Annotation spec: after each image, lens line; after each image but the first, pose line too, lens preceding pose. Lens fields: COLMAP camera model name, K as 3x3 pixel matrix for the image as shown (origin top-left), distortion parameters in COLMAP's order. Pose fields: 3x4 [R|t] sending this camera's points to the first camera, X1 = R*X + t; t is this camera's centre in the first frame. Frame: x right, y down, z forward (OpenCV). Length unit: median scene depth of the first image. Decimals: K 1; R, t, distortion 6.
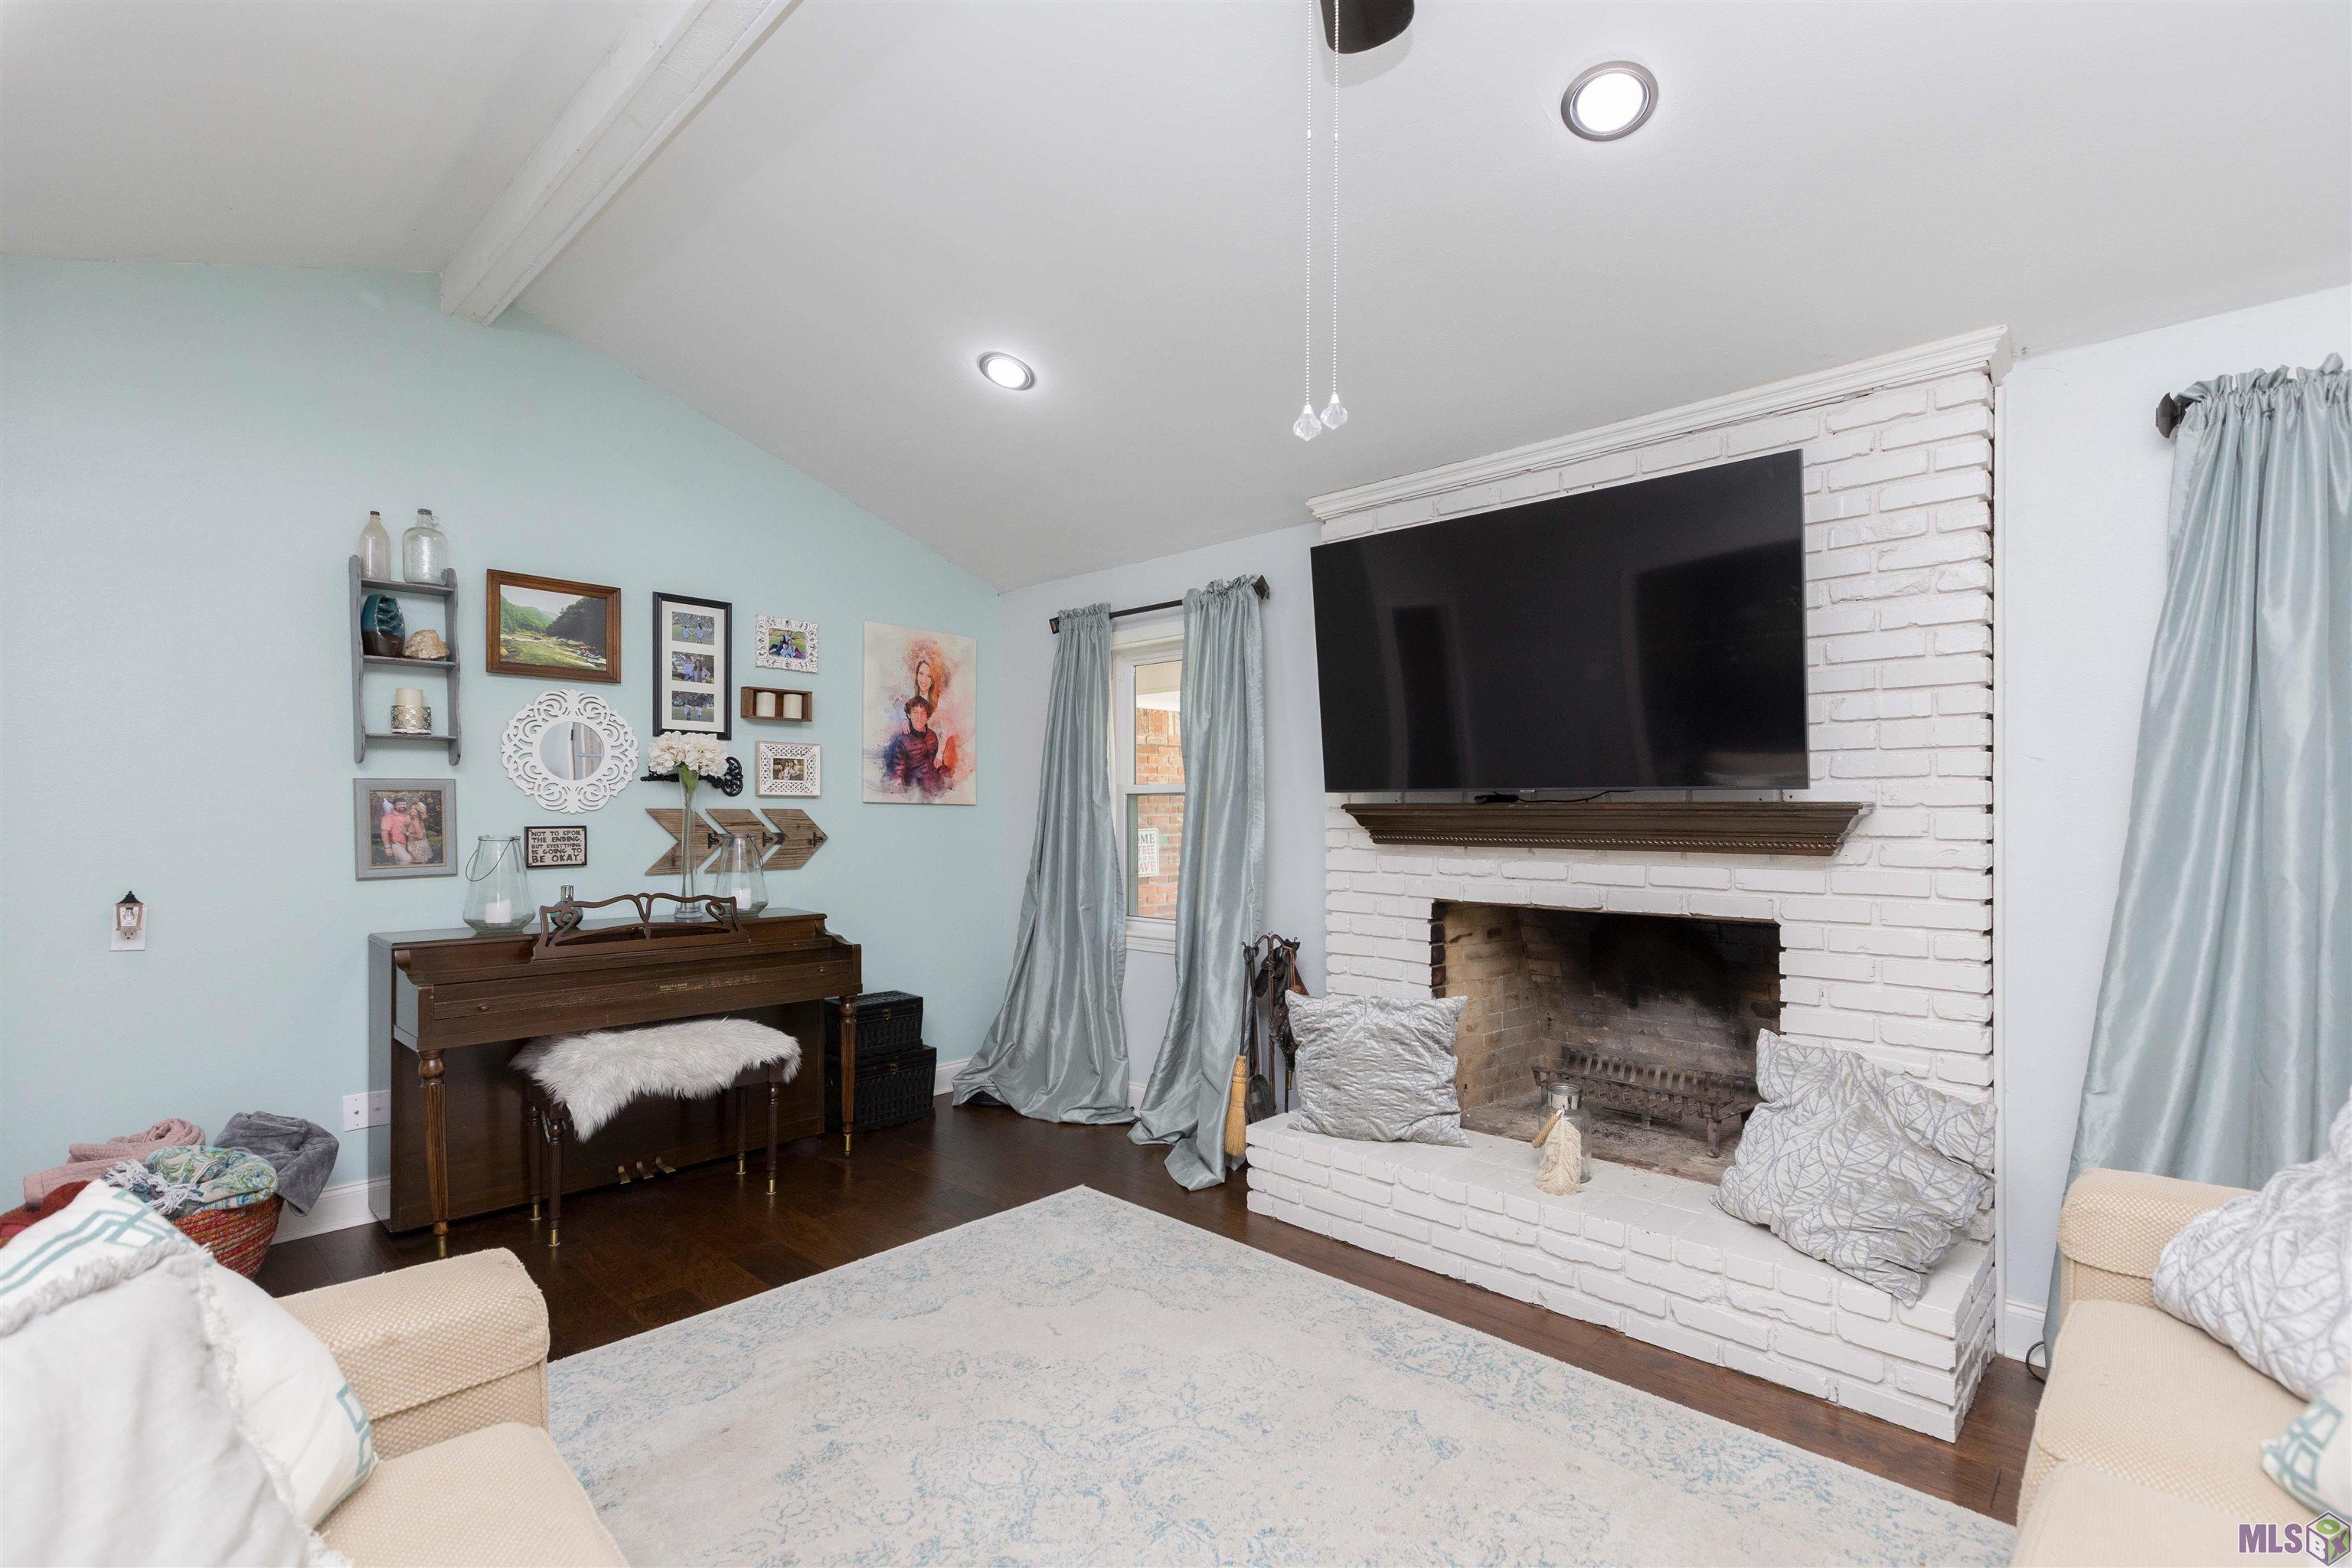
lens RADIAL K [[1048.7, 0, 1168.0], [0, 1048.7, 813.5], [0, 0, 1]] dist [0.000681, 0.000108]
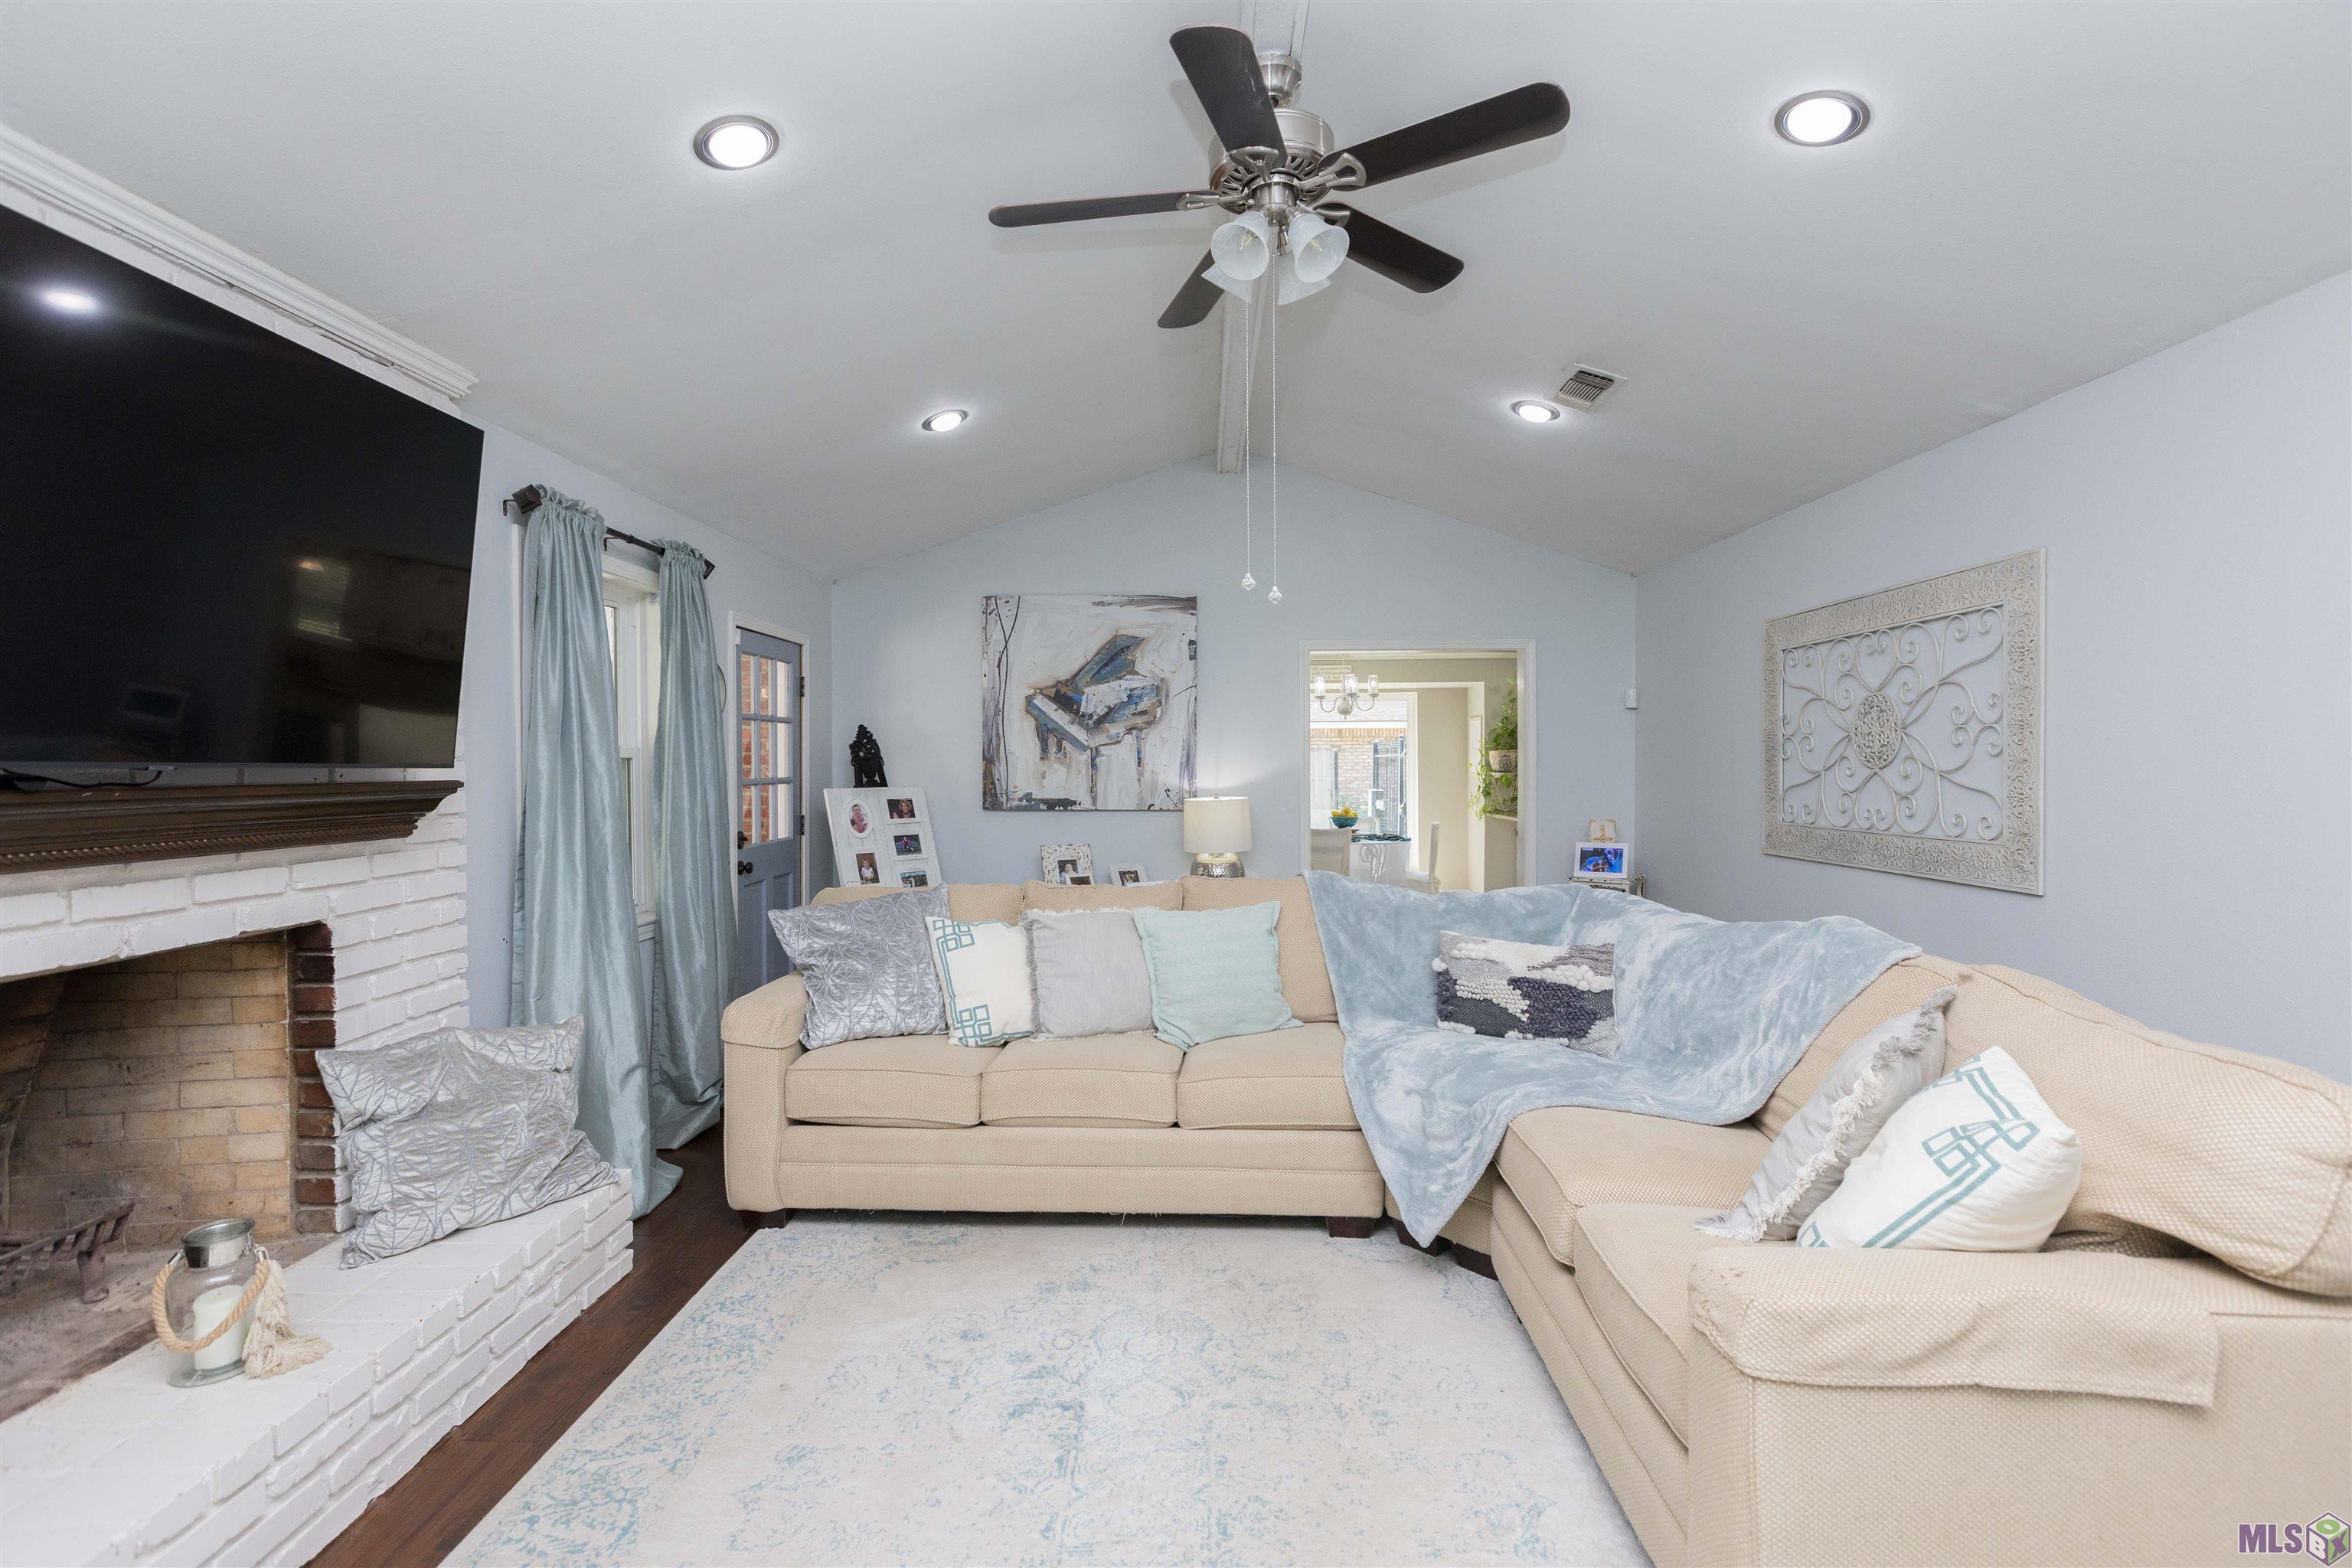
lens RADIAL K [[1045.5, 0, 1170.2], [0, 1045.5, 774.8], [0, 0, 1]] dist [0.002282, 0.000896]
pose [[-0.667655, -0.002380, 0.744467, -0.502279], [0.009984, 0.999876, 0.012151, -0.019645], [-0.744404, 0.015546, -0.667549, 1.020907]]
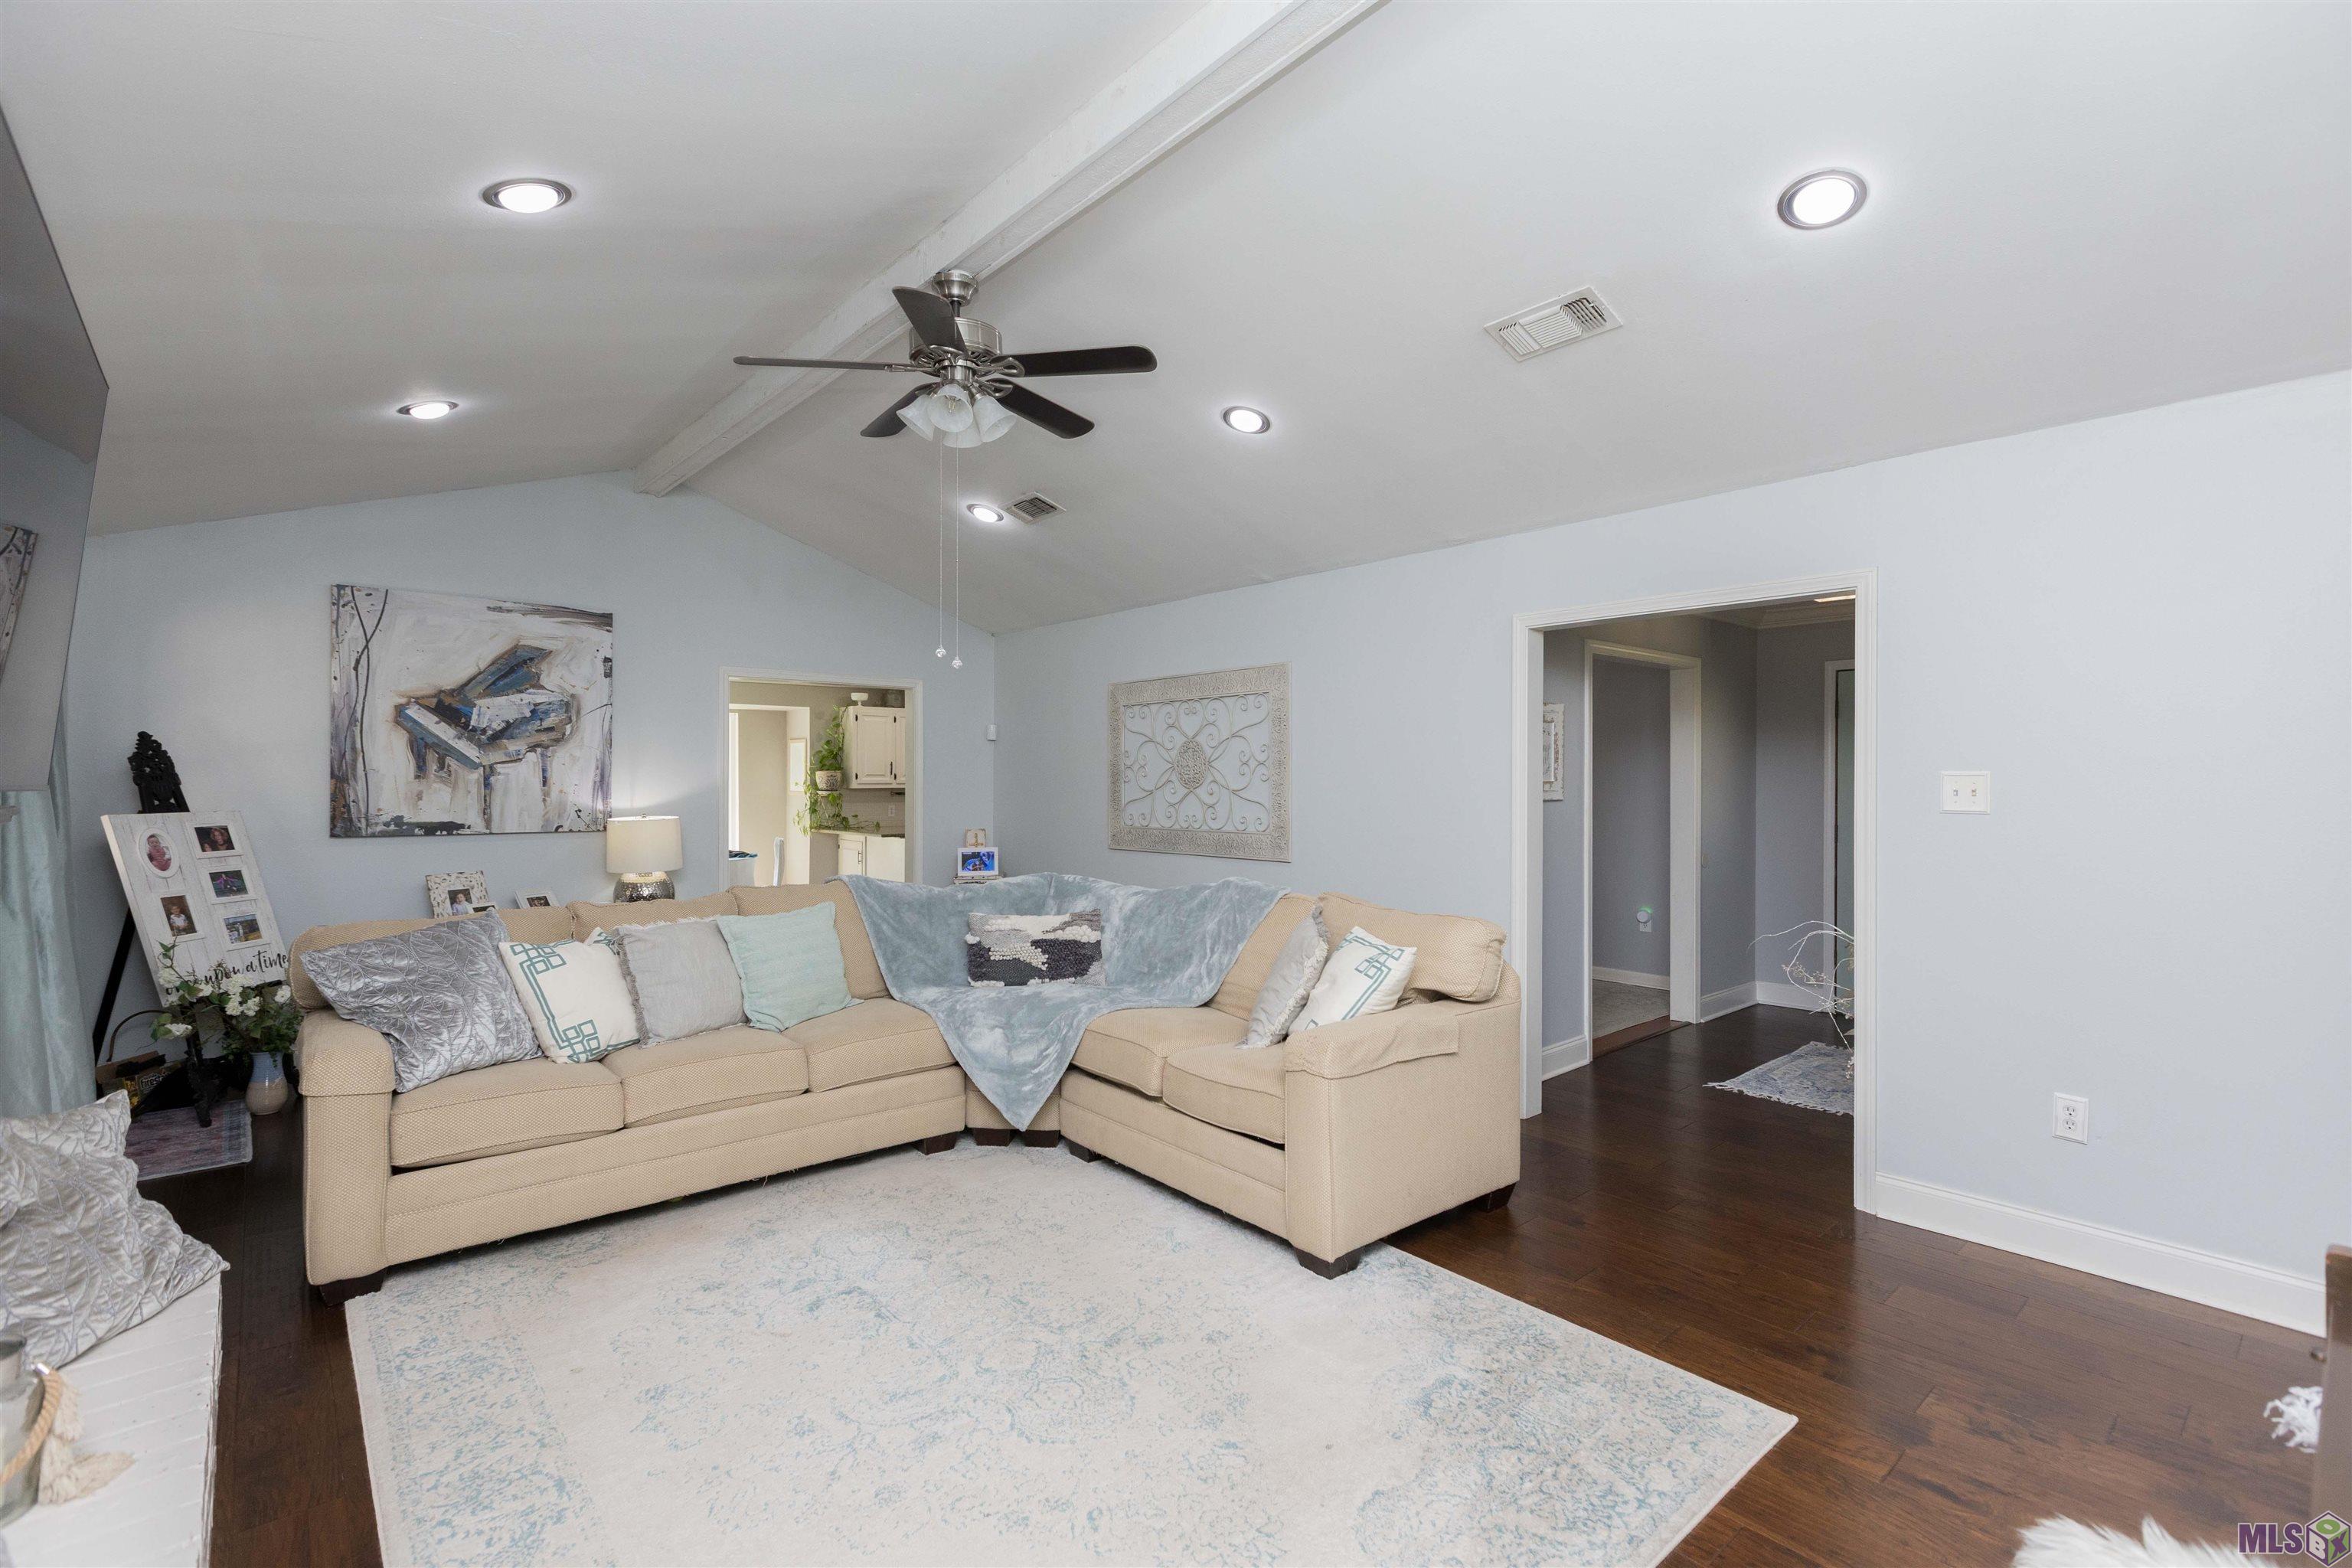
lens RADIAL K [[1058.8, 0, 1160.2], [0, 1058.8, 777.1], [0, 0, 1]] dist [0.001301, 0.000795]
pose [[-0.994182, 0.002621, 0.107679, -0.282628], [0.002878, 0.999993, 0.002233, -0.029395], [-0.107673, 0.002530, -0.994183, 1.514061]]
